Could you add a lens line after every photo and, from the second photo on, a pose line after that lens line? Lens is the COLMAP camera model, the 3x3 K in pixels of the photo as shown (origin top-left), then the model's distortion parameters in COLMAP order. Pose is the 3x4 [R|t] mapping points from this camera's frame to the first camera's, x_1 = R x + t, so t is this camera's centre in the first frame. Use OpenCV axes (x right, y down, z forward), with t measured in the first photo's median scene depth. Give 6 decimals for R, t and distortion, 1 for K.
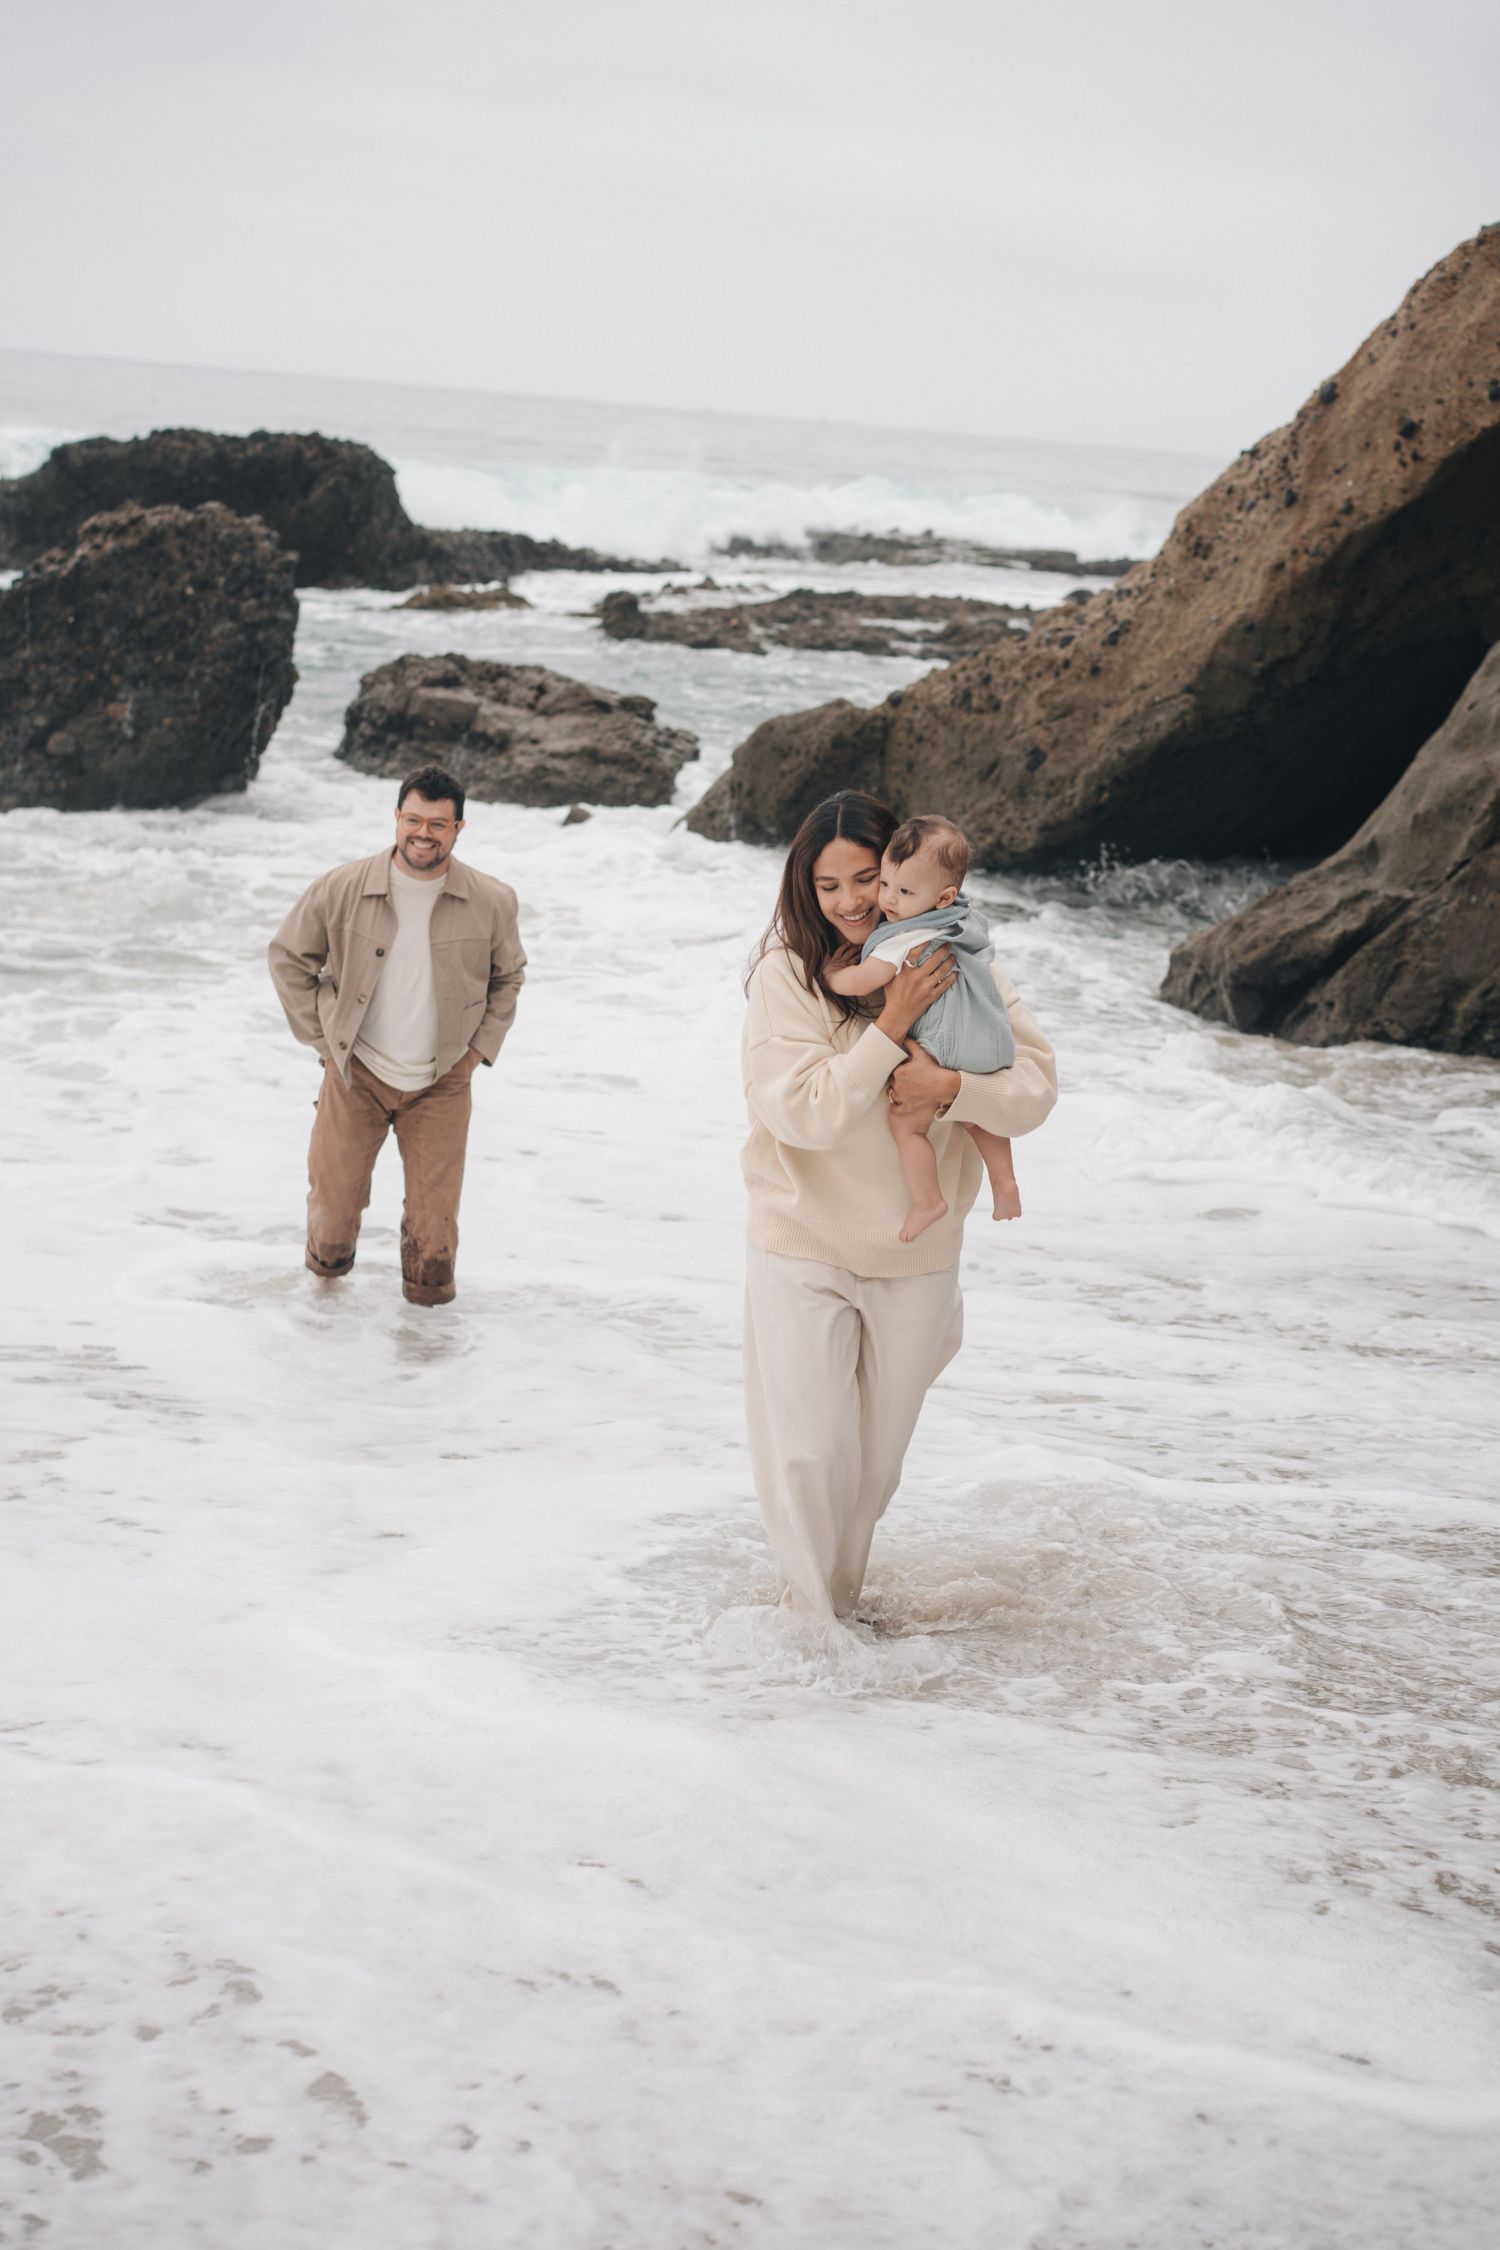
lens RADIAL K [[3392.5, 0, 754.6], [0, 3392.5, 1116.7], [0, 0, 1]] dist [-0.010133, 0.000000]
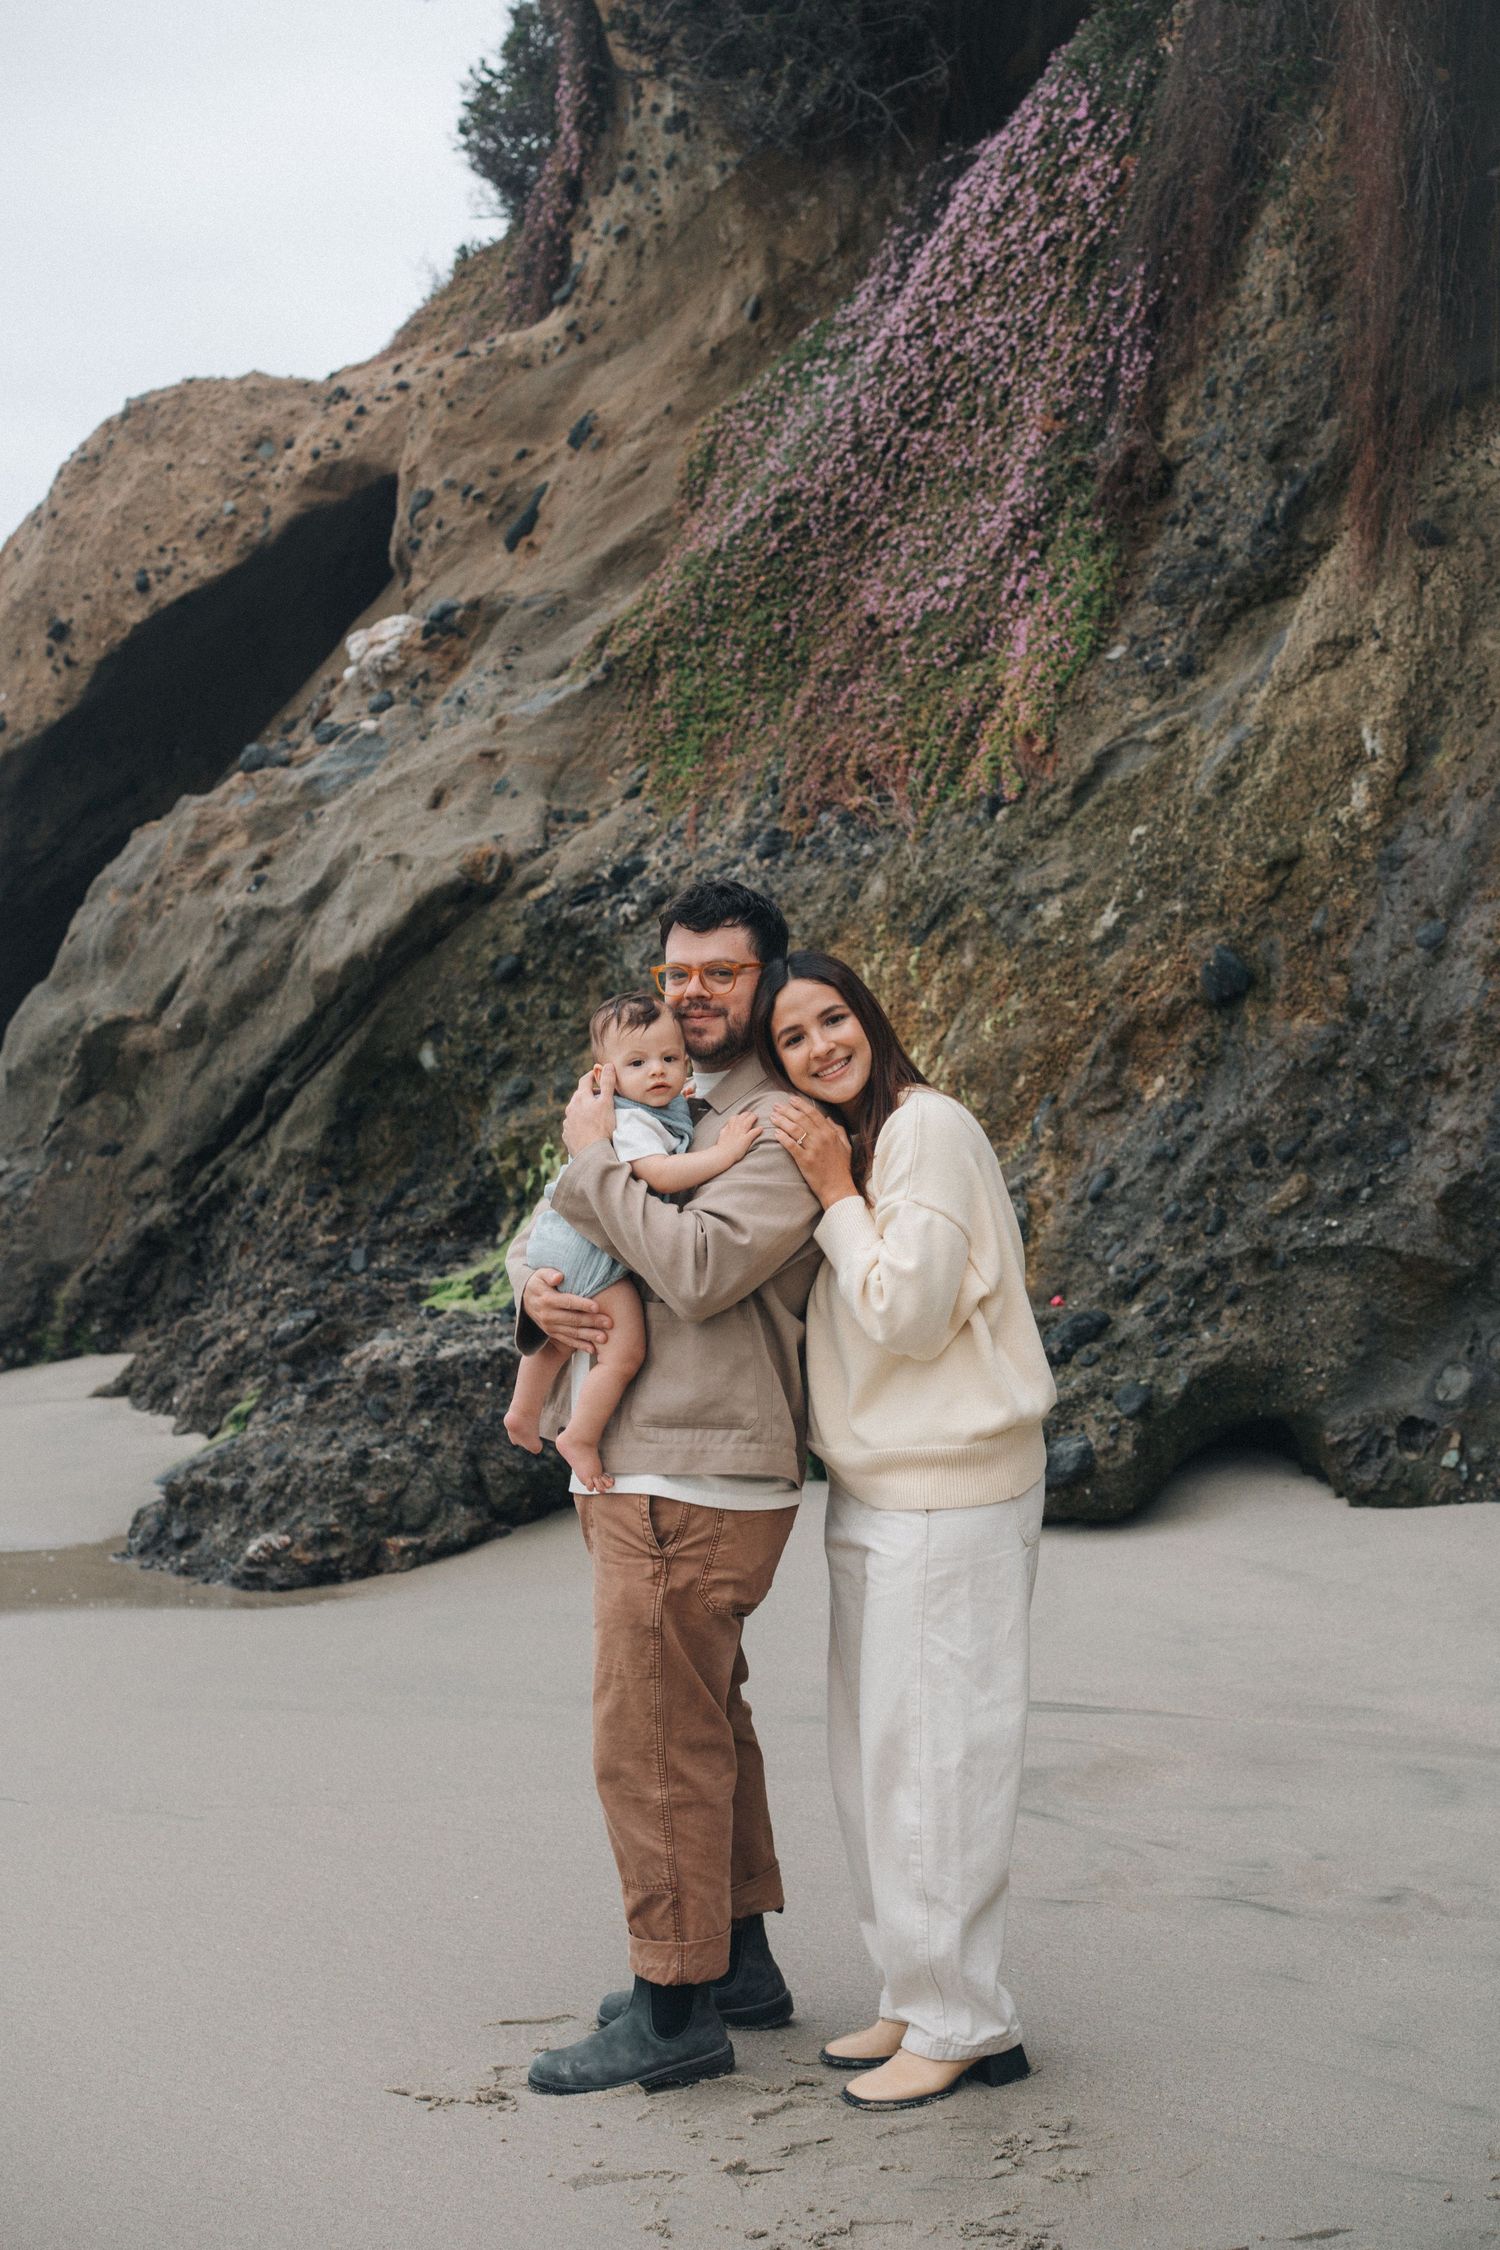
lens RADIAL K [[3392.5, 0, 754.1], [0, 3392.5, 1125.1], [0, 0, 1]] dist [-0.010133, 0.000000]
pose [[0.969324, -0.080008, 0.232400, 0.152982], [0.097058, 0.993292, -0.062862, -0.004169], [-0.225811, 0.083490, 0.970587, 0.122517]]
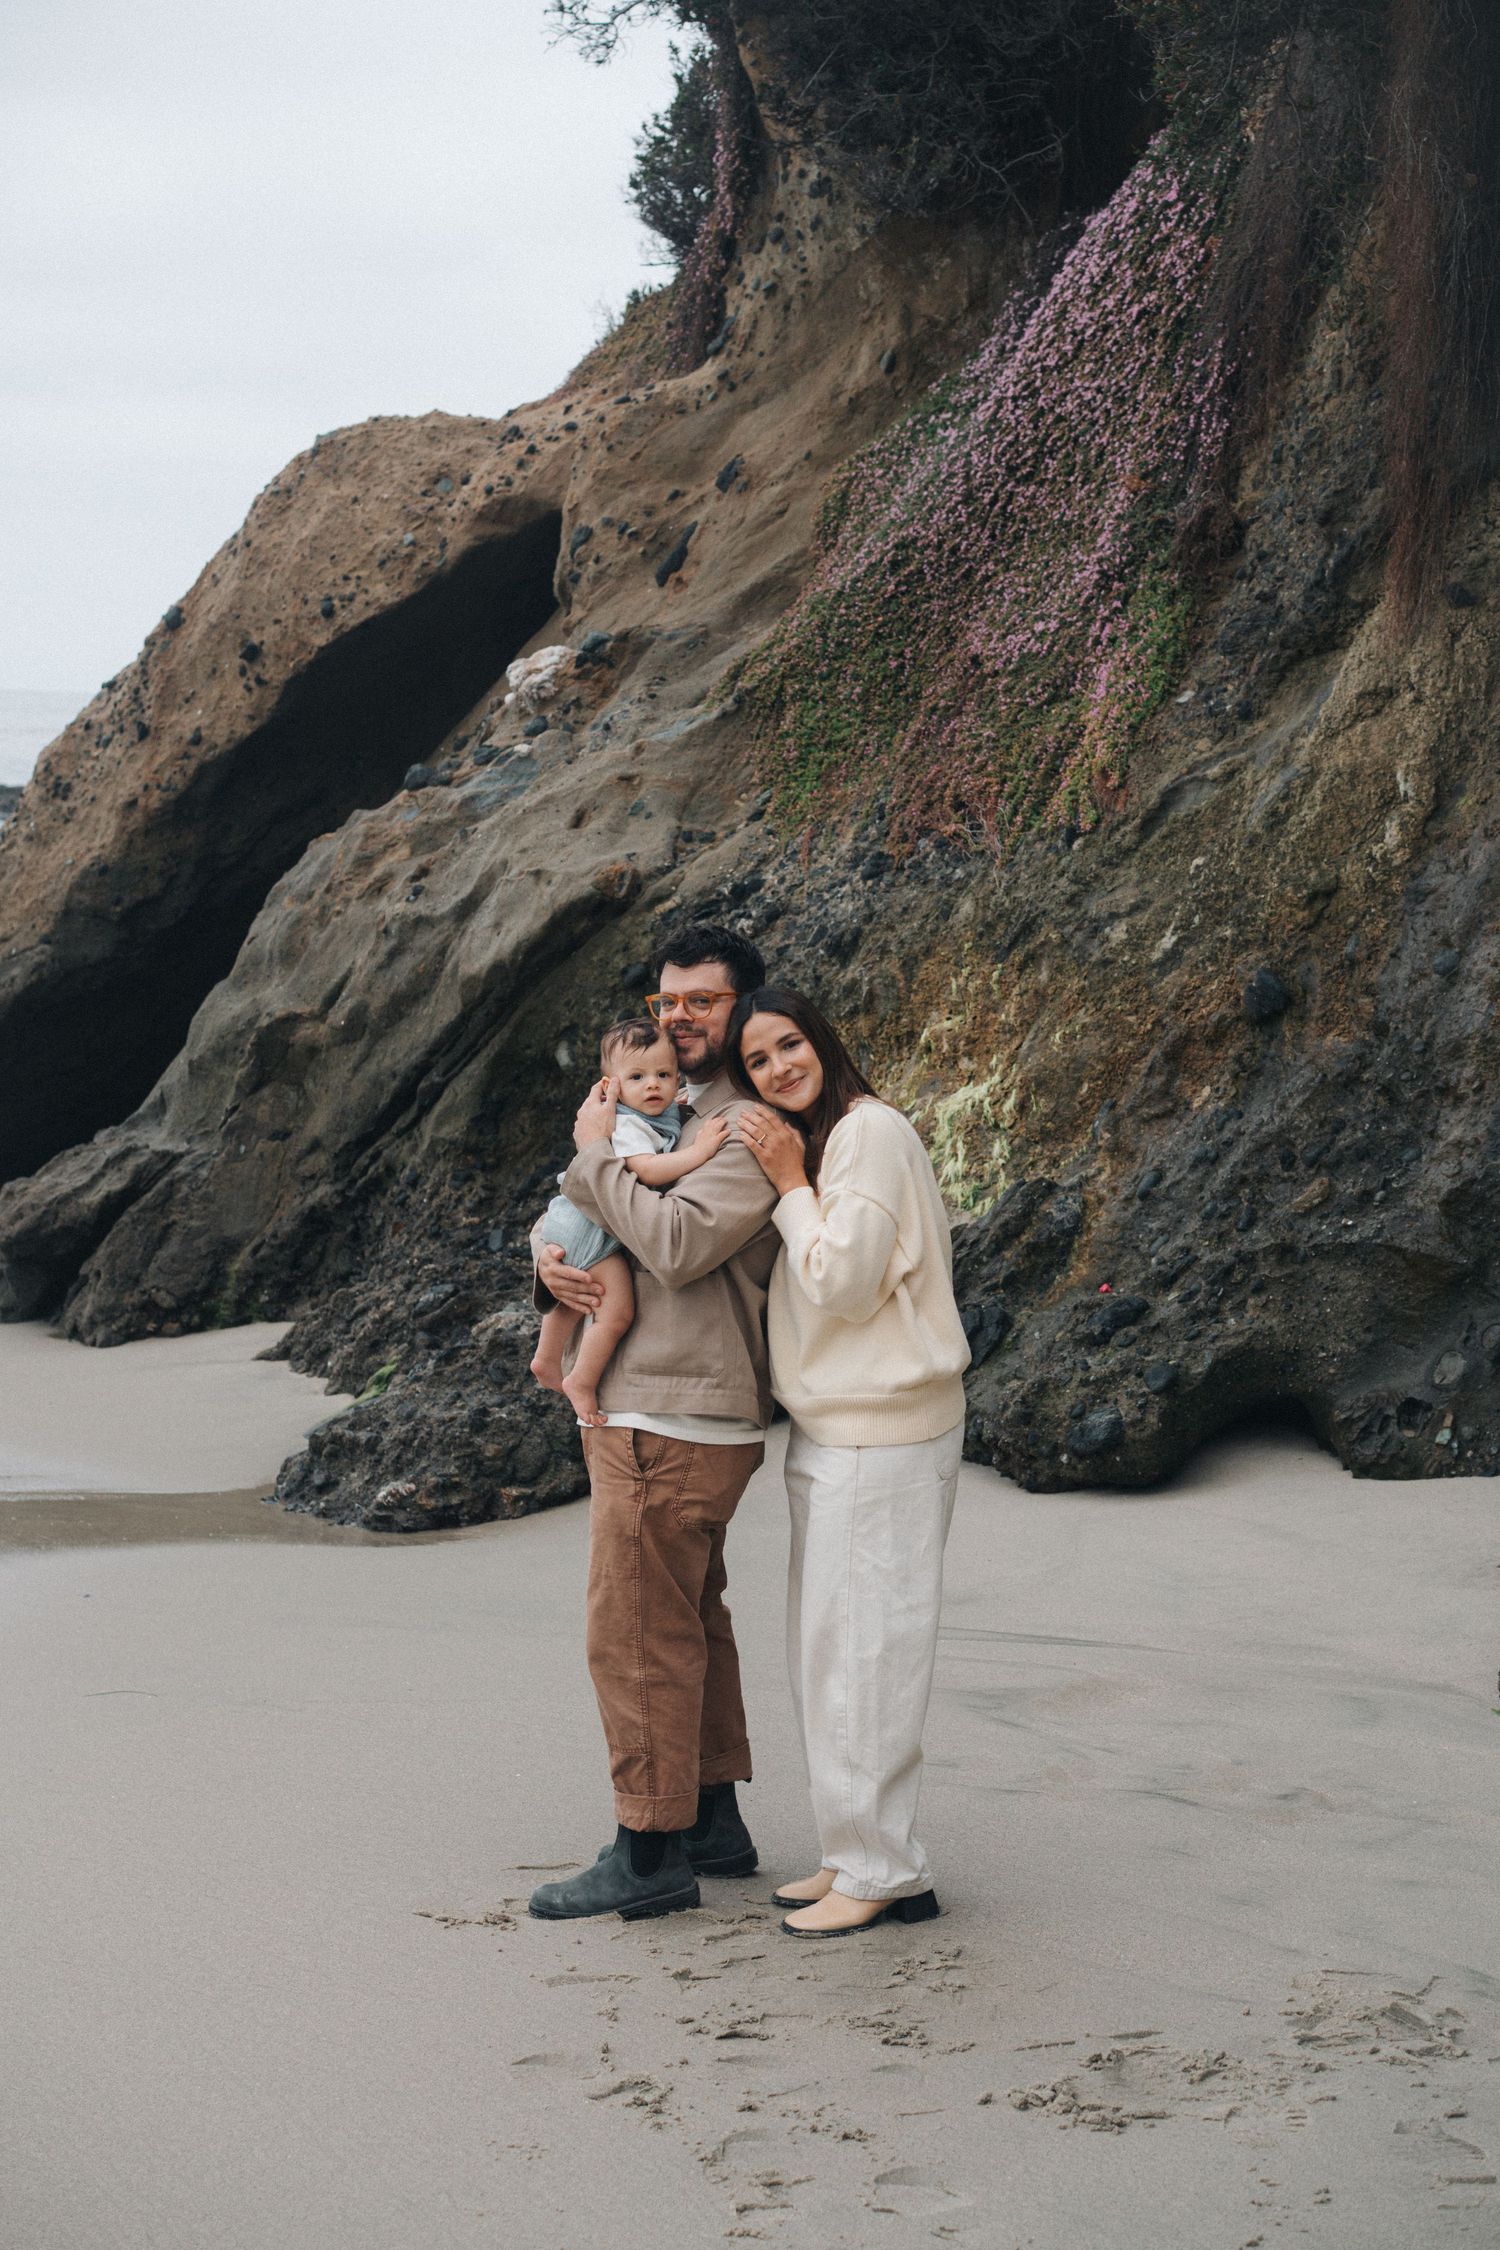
lens RADIAL K [[3392.5, 0, 743.1], [0, 3392.5, 1128.0], [0, 0, 1]] dist [-0.010133, 0.000000]
pose [[0.984170, -0.063460, 0.165477, 0.162812], [0.075173, 0.995017, -0.065500, 0.000391], [-0.160496, 0.076903, 0.984036, 0.062553]]
